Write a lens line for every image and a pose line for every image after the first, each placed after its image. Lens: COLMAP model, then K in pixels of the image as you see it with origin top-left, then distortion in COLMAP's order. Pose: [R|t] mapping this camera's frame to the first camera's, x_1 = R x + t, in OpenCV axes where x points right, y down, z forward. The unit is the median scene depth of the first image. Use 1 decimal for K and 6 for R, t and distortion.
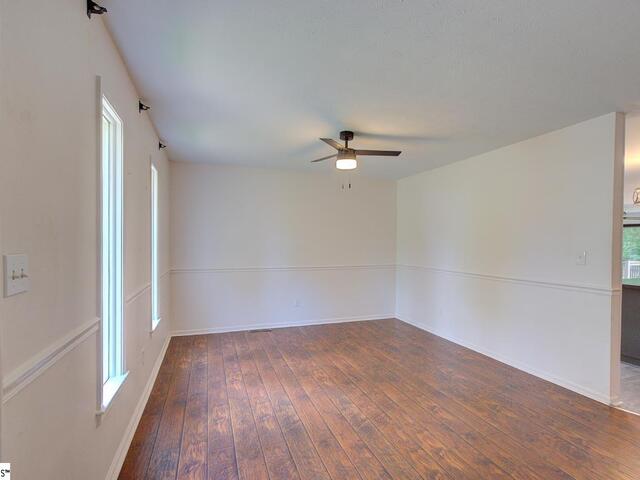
lens RADIAL K [[314.4, 0, 320.0], [0, 314.4, 240.0], [0, 0, 1]] dist [0.001024, 0.000880]
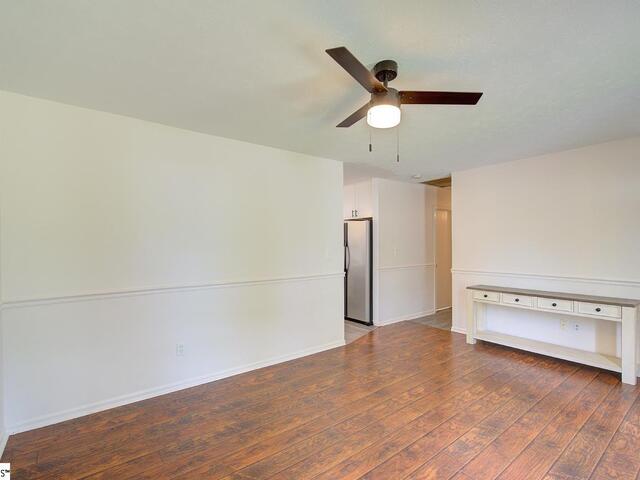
lens RADIAL K [[311.9, 0, 323.2], [0, 311.9, 244.8], [0, 0, 1]] dist [-0.001408, -0.000146]
pose [[-0.311147, -0.004074, 0.950353, -0.437944], [0.000485, 0.999990, 0.004446, 0.005451], [-0.950362, 0.001844, -0.311142, 1.253244]]
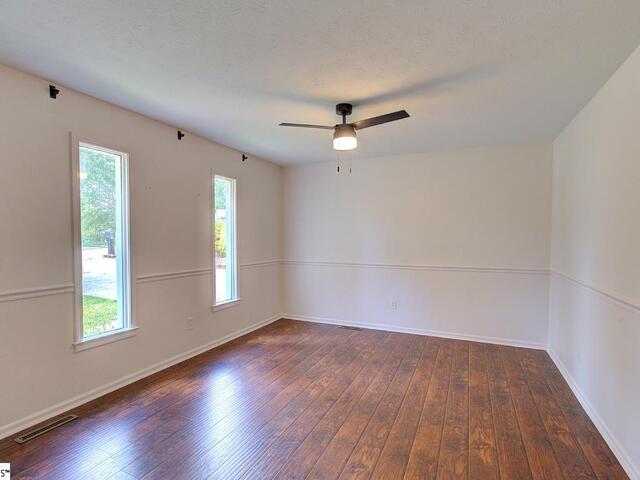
lens RADIAL K [[321.4, 0, 328.0], [0, 321.4, 240.8], [0, 0, 1]] dist [0.000046, 0.000125]
pose [[0.731252, 0.005299, -0.682087, 0.616500], [0.004208, 0.999916, 0.012279, 0.009195], [0.682095, -0.011849, 0.731168, 0.324929]]
